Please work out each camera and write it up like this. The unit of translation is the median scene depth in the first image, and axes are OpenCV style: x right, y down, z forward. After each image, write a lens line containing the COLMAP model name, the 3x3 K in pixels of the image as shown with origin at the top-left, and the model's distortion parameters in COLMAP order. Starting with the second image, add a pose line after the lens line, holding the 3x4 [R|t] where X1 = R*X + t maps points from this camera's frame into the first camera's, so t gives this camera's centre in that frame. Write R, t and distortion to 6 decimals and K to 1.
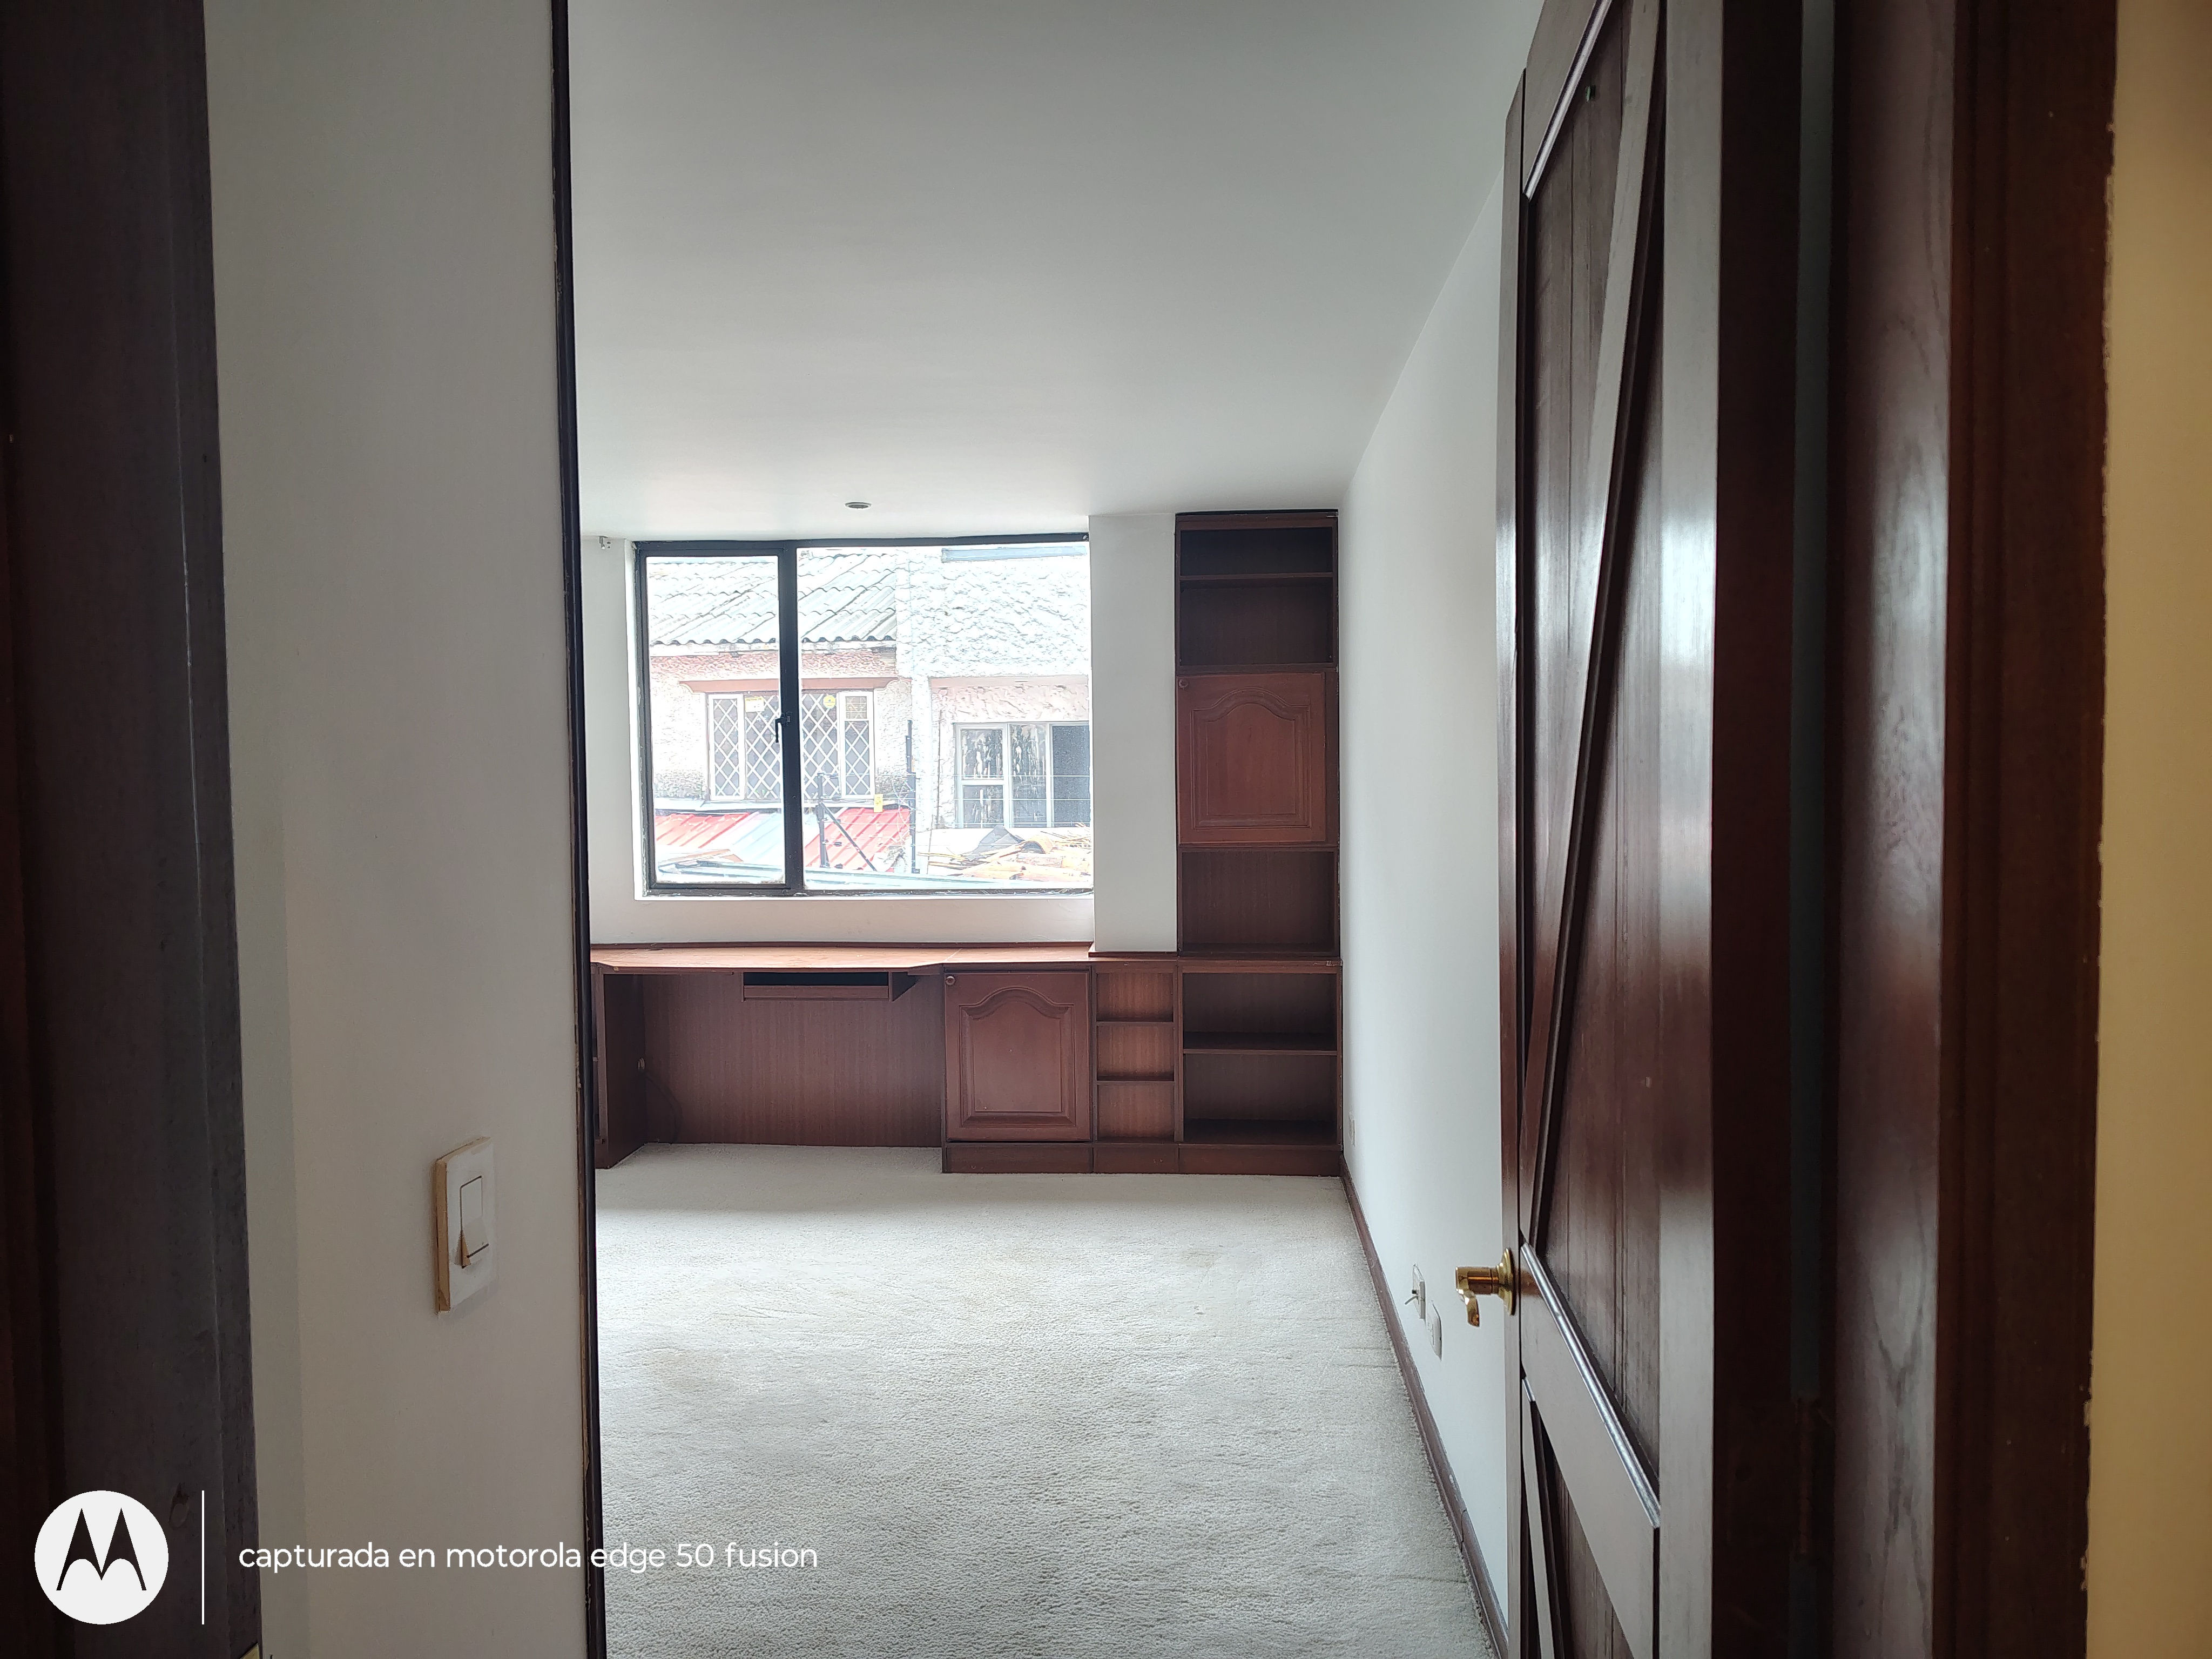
lens RADIAL K [[1508.5, 0, 1104.5], [0, 1508.5, 833.0], [0, 0, 1]] dist [0.027898, -0.000444]
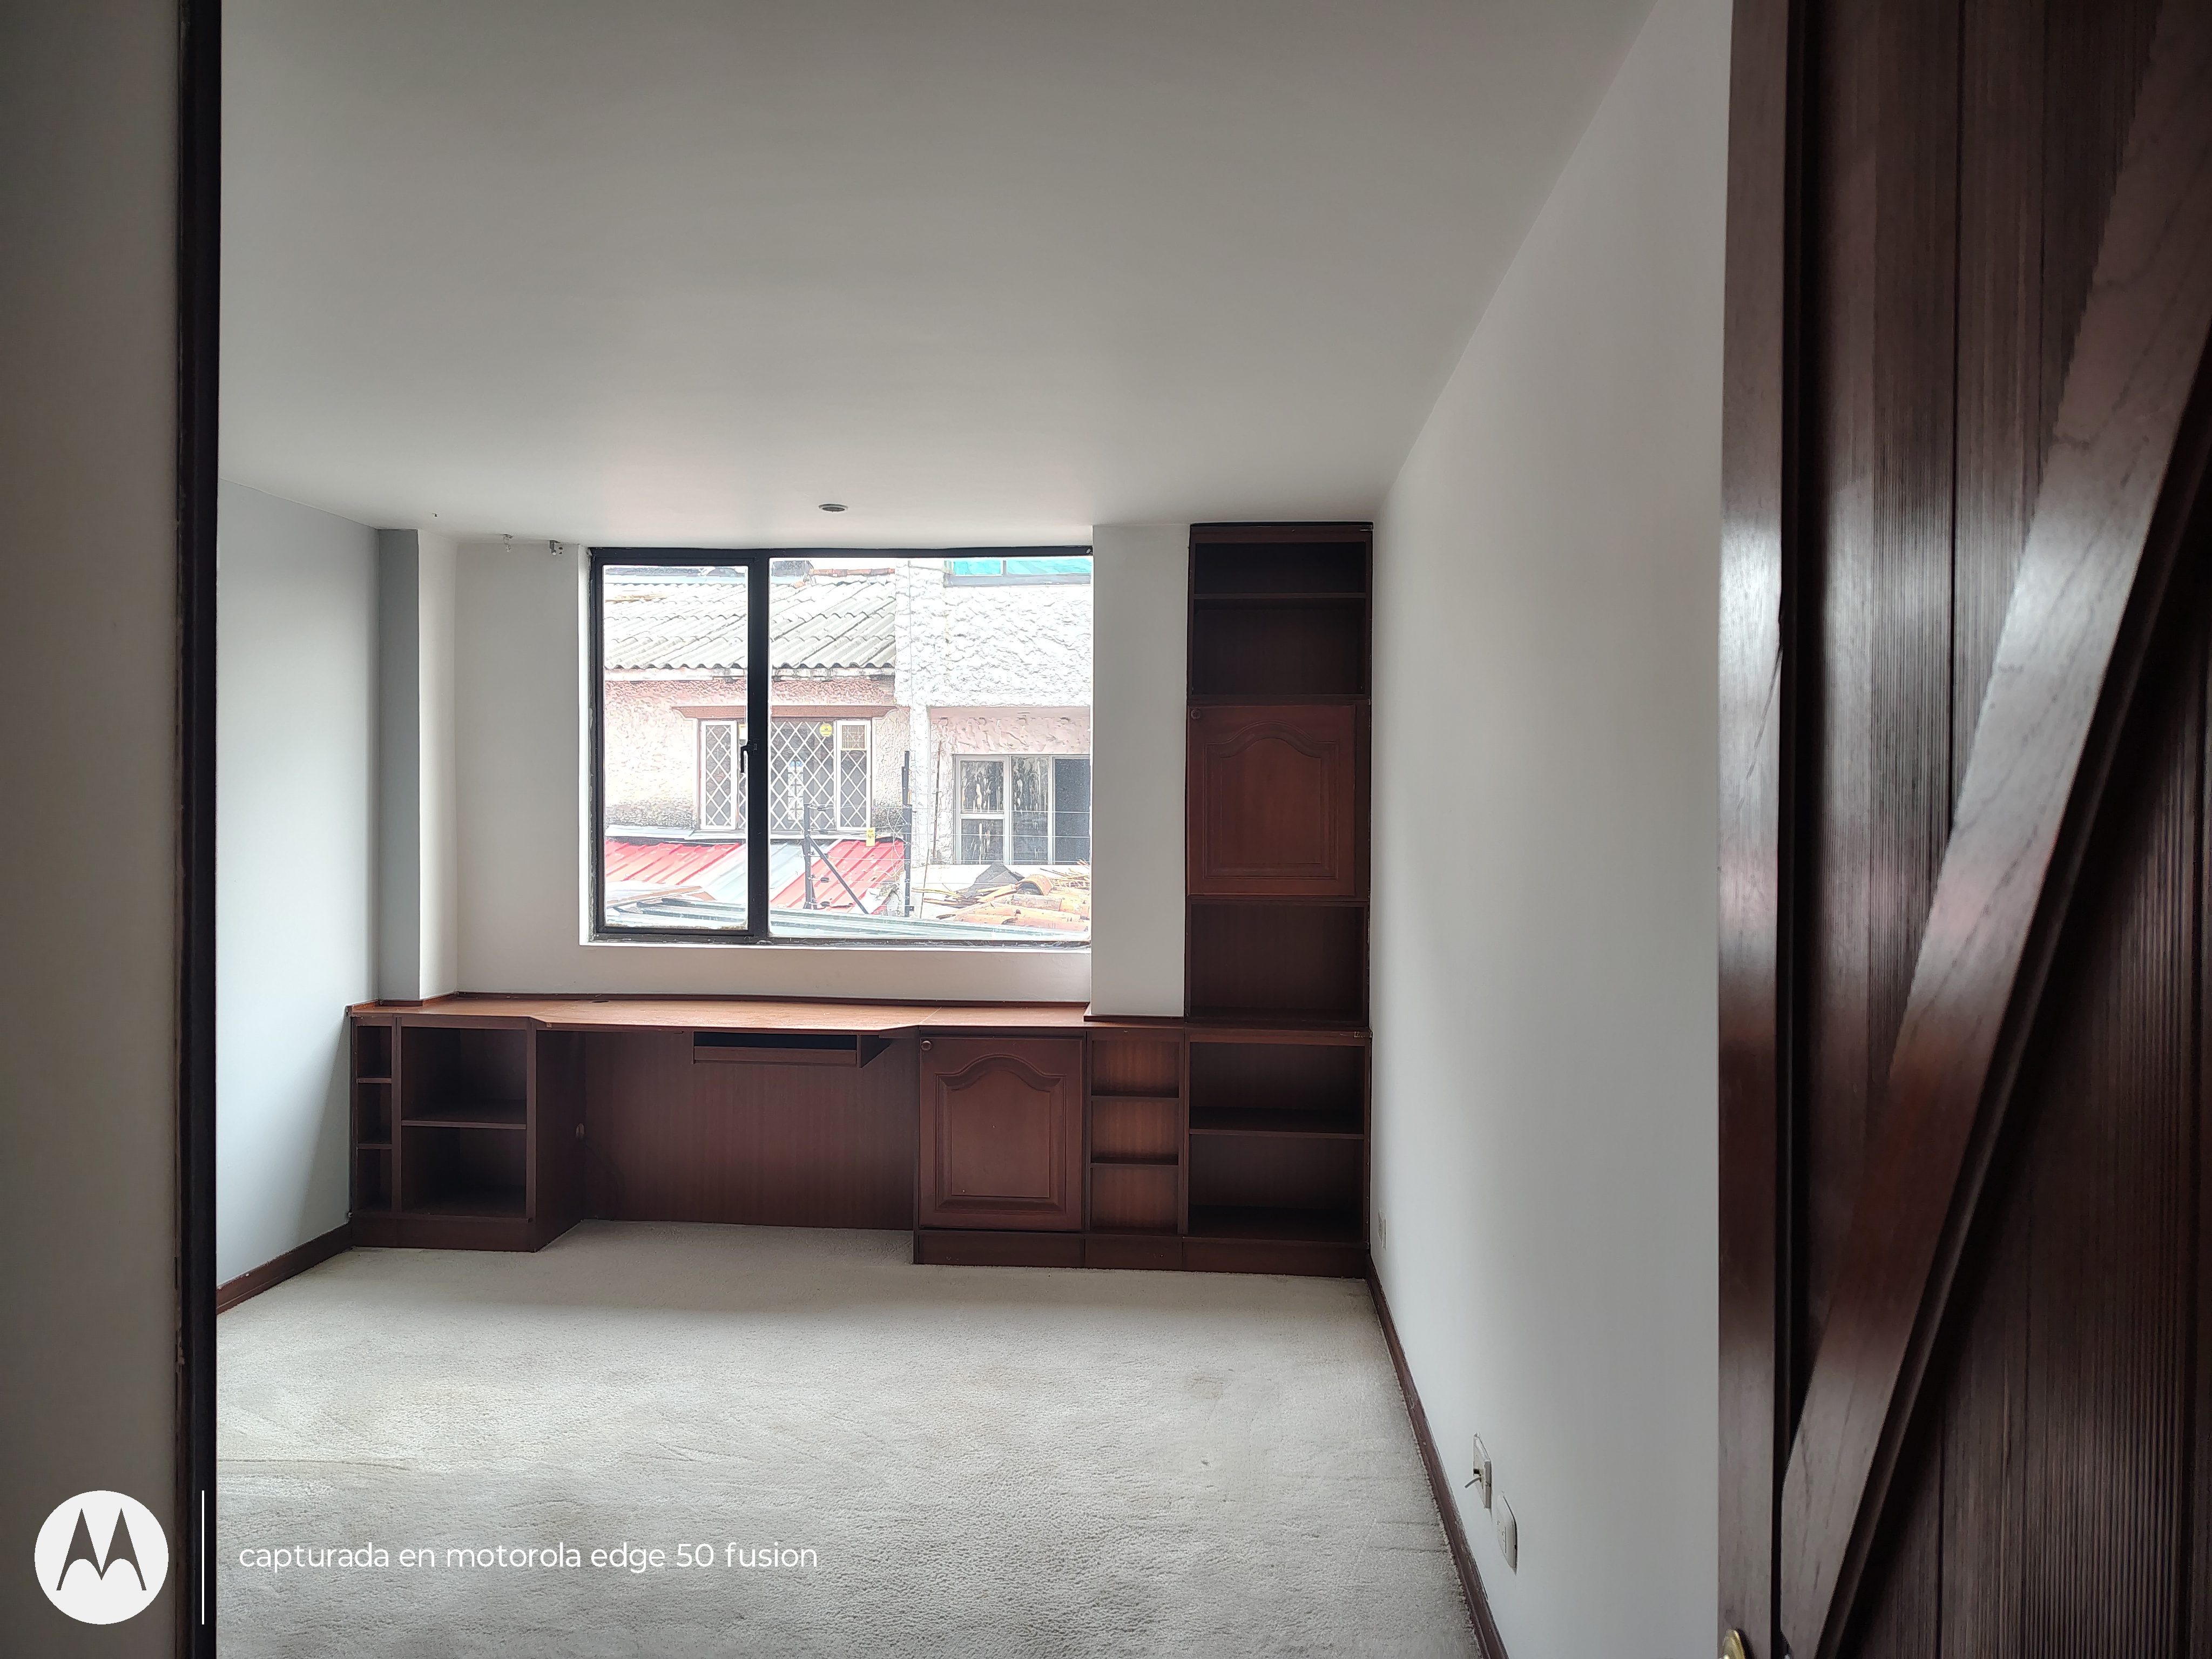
lens RADIAL K [[1508.5, 0, 1104.7], [0, 1508.5, 831.7], [0, 0, 1]] dist [0.027898, -0.000444]
pose [[0.999844, 0.017415, -0.002959, 0.002408], [-0.017479, 0.999579, -0.023142, -0.008491], [0.002555, 0.023190, 0.999728, 0.113648]]
